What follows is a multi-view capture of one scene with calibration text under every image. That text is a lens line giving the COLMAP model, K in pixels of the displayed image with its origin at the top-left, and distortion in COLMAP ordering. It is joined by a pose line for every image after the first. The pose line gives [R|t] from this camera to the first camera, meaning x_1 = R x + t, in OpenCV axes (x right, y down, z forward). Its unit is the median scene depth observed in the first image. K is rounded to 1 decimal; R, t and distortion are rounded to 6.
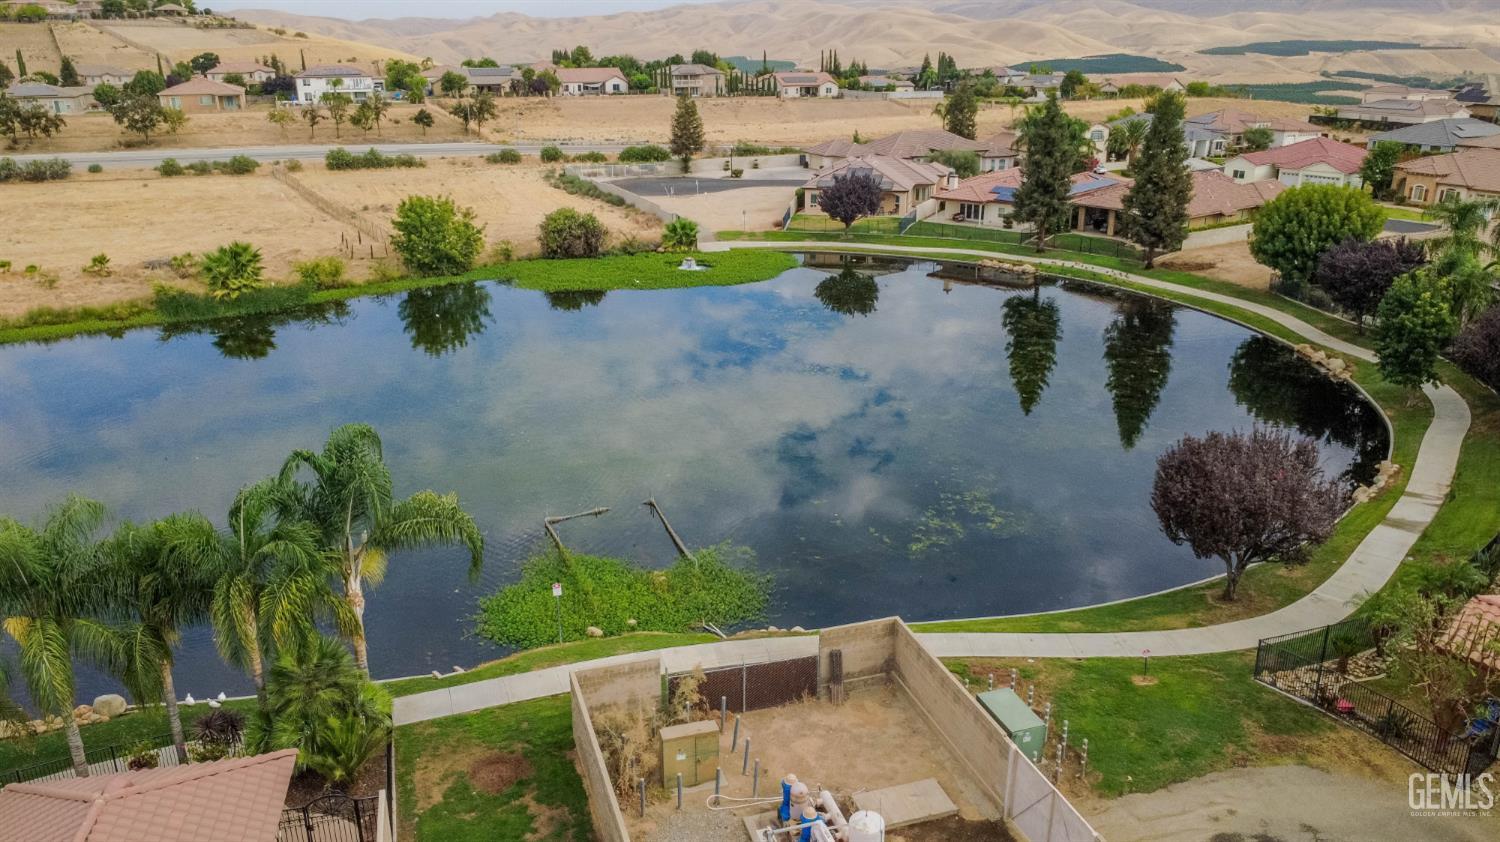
lens RADIAL K [[1096.8, 0, 751.2], [0, 1096.8, 415.8], [0, 0, 1]] dist [-0.005227, 0.003332]
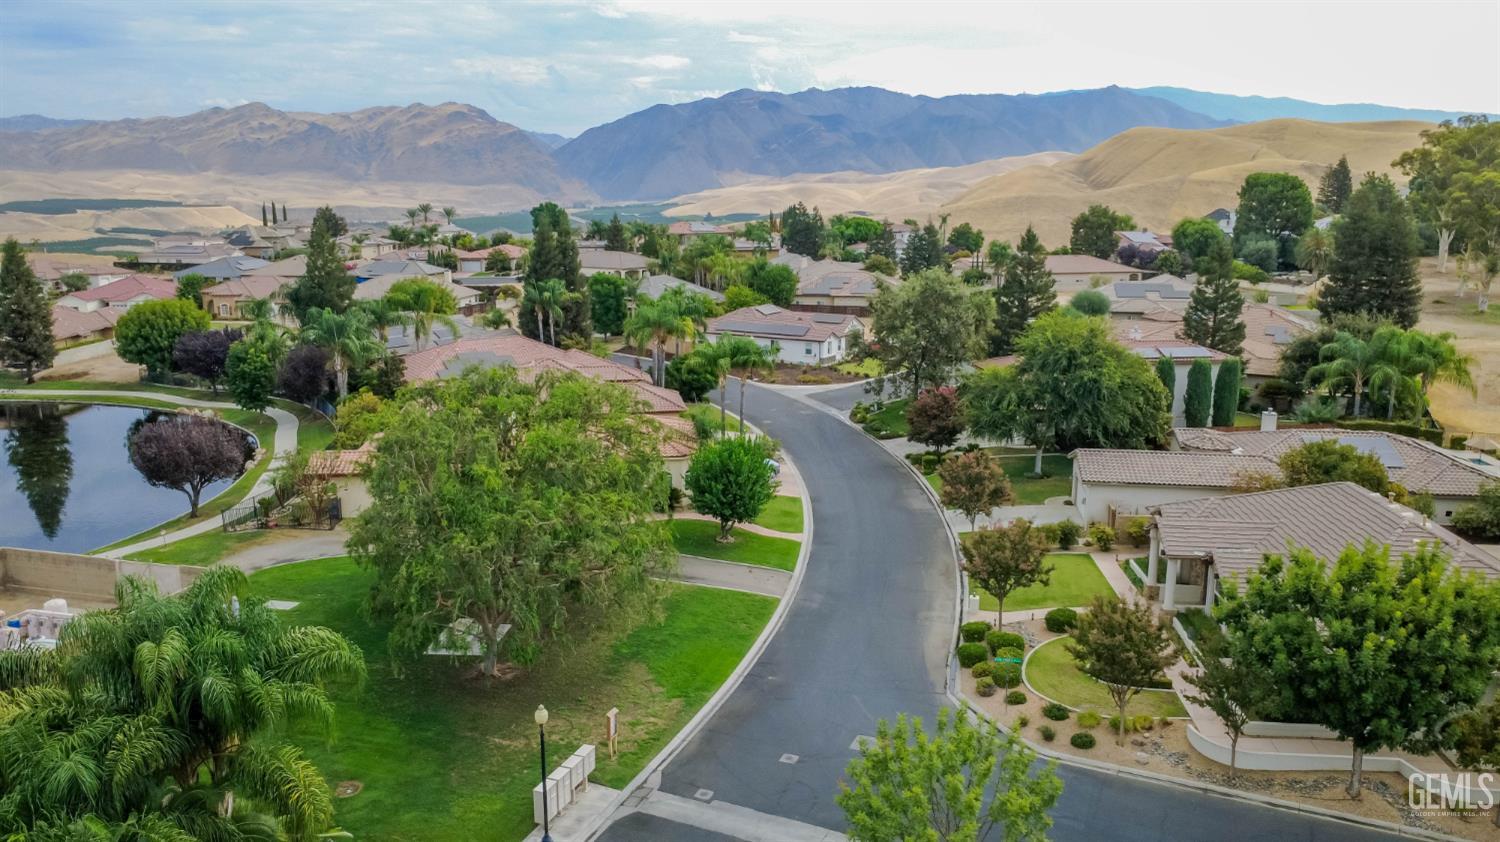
lens RADIAL K [[1096.8, 0, 751.2], [0, 1096.8, 415.8], [0, 0, 1]] dist [-0.005227, 0.003332]
pose [[0.542900, -0.164798, 0.823469, -0.194561], [0.273988, 0.961660, 0.011817, 0.098525], [-0.793845, 0.219205, 0.567239, -0.281970]]
